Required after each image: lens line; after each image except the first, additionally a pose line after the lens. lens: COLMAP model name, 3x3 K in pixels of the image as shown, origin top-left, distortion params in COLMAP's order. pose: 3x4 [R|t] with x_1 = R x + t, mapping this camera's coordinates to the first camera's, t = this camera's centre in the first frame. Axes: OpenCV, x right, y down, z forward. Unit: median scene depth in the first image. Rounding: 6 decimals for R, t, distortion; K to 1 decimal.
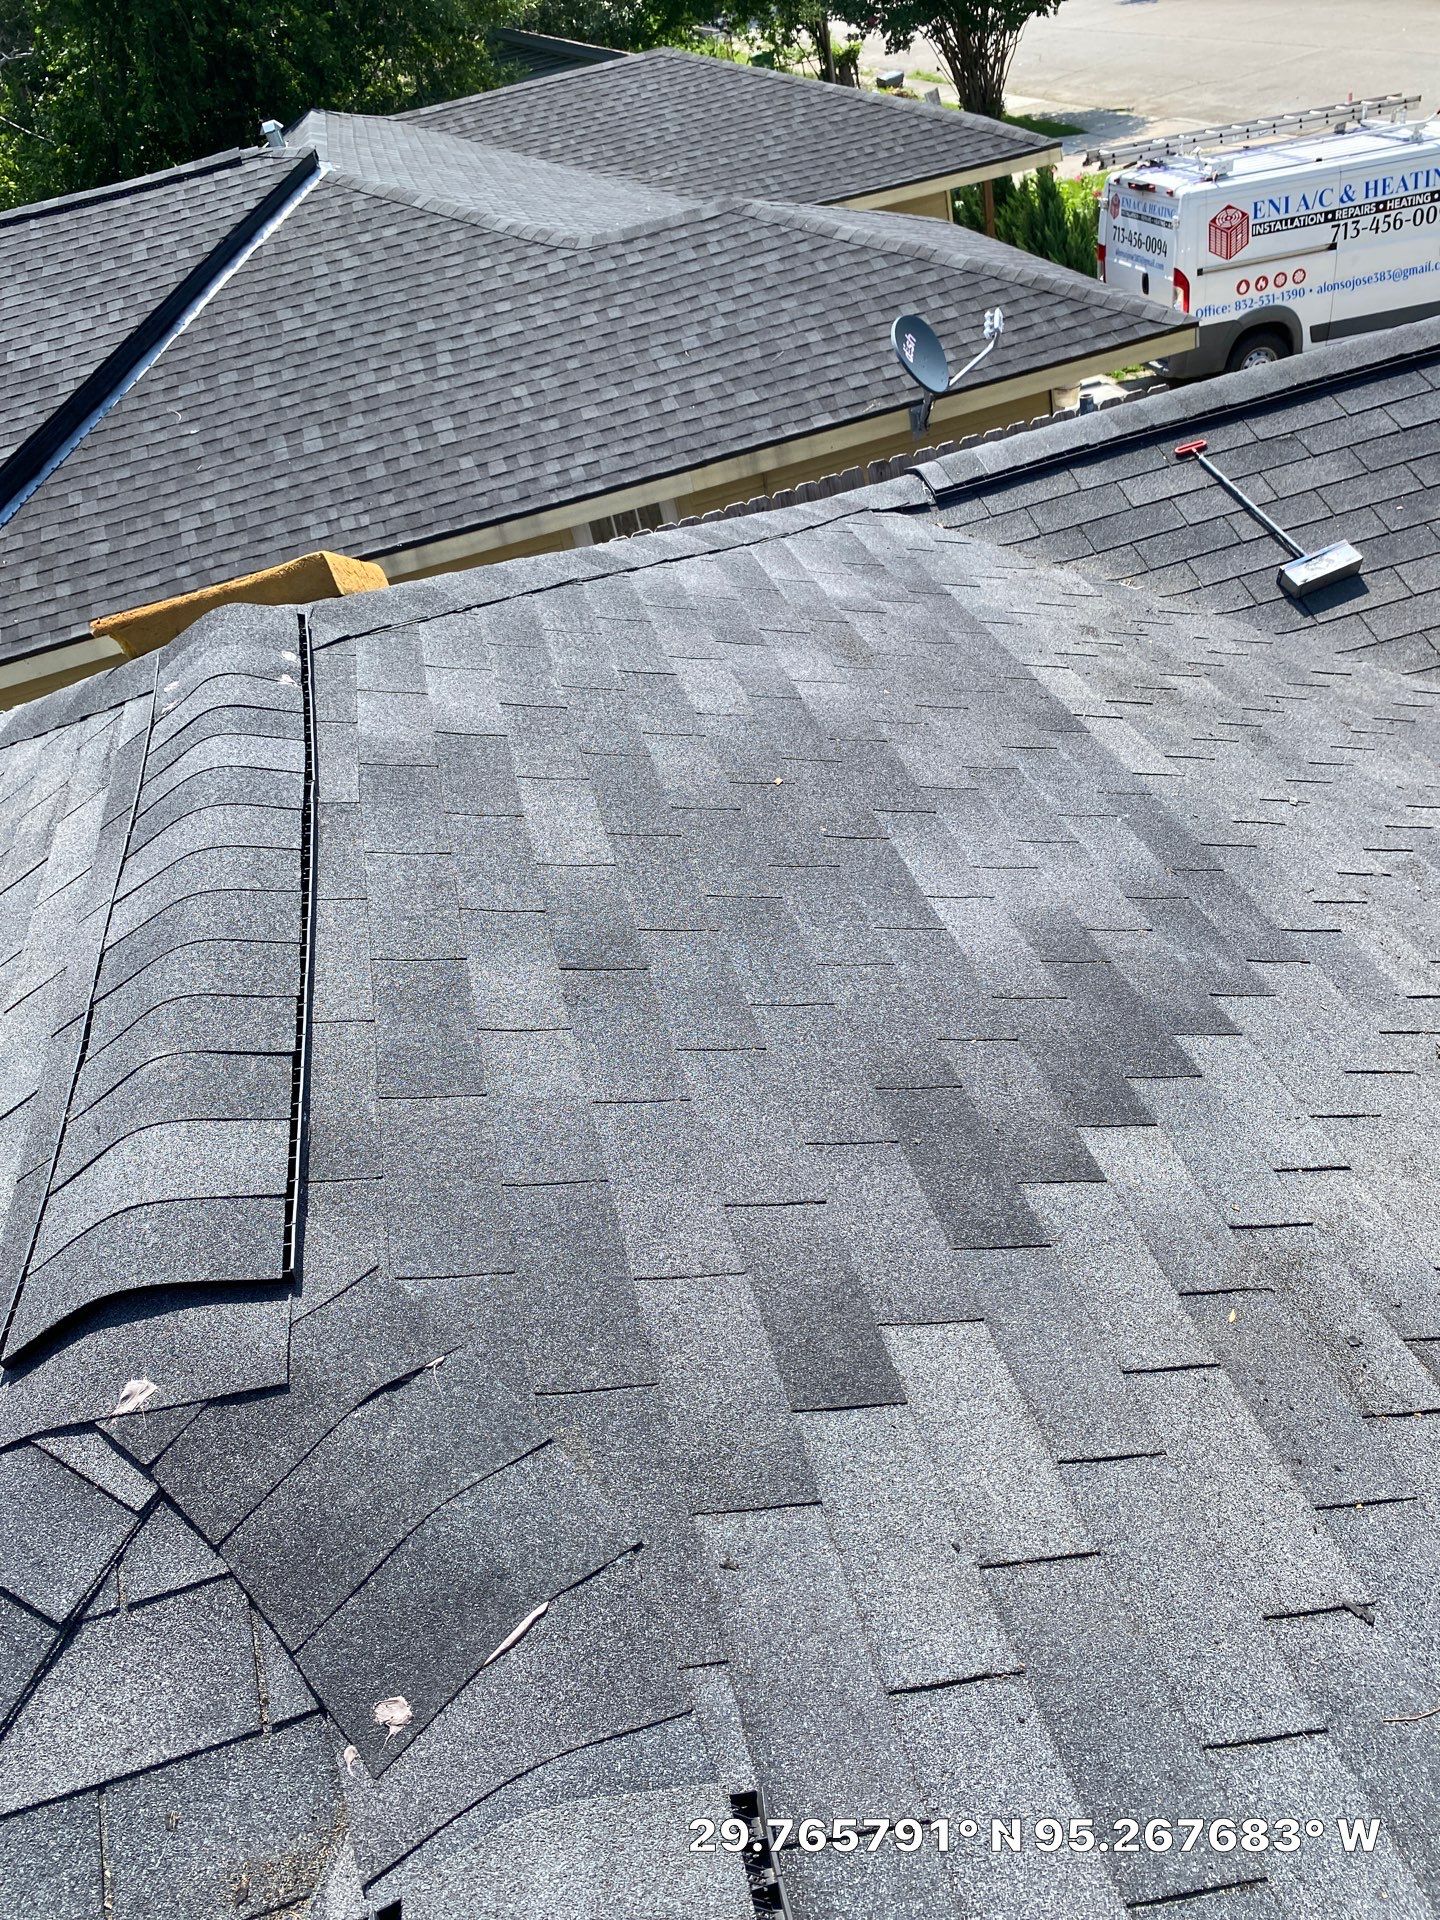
lens RADIAL K [[1454.6, 0, 709.0], [0, 1454.6, 971.5], [0, 0, 1]] dist [0.031537, -0.033585]
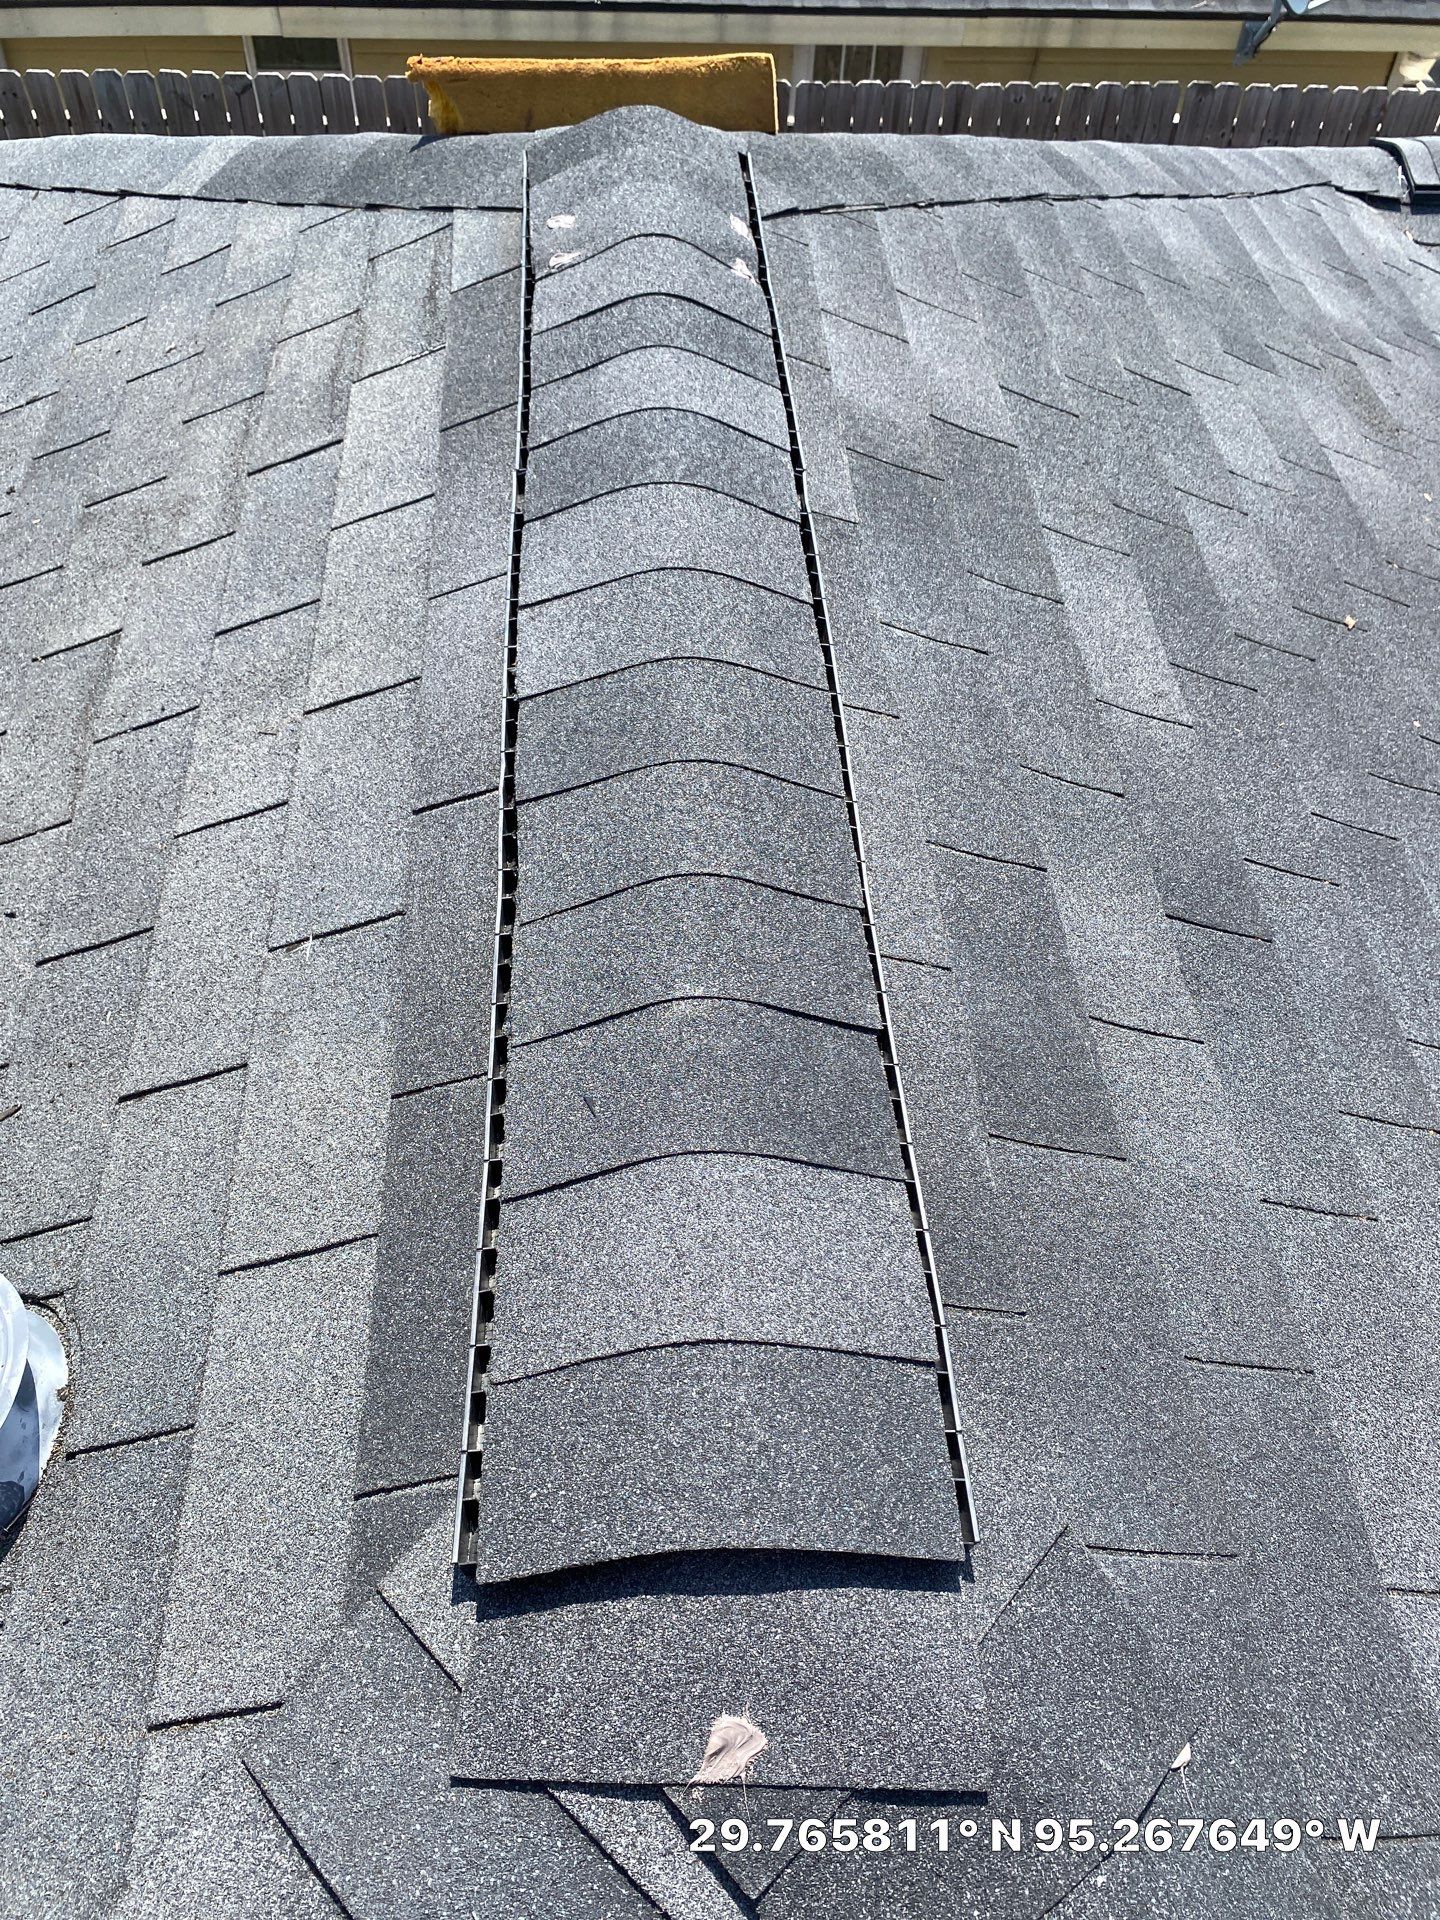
lens RADIAL K [[1454.6, 0, 711.9], [0, 1454.6, 970.1], [0, 0, 1]] dist [0.031537, -0.033585]
pose [[0.959648, 0.269482, 0.080346, -0.275705], [-0.281137, 0.925706, 0.253042, -0.070013], [-0.006187, -0.265419, 0.964113, 0.277209]]
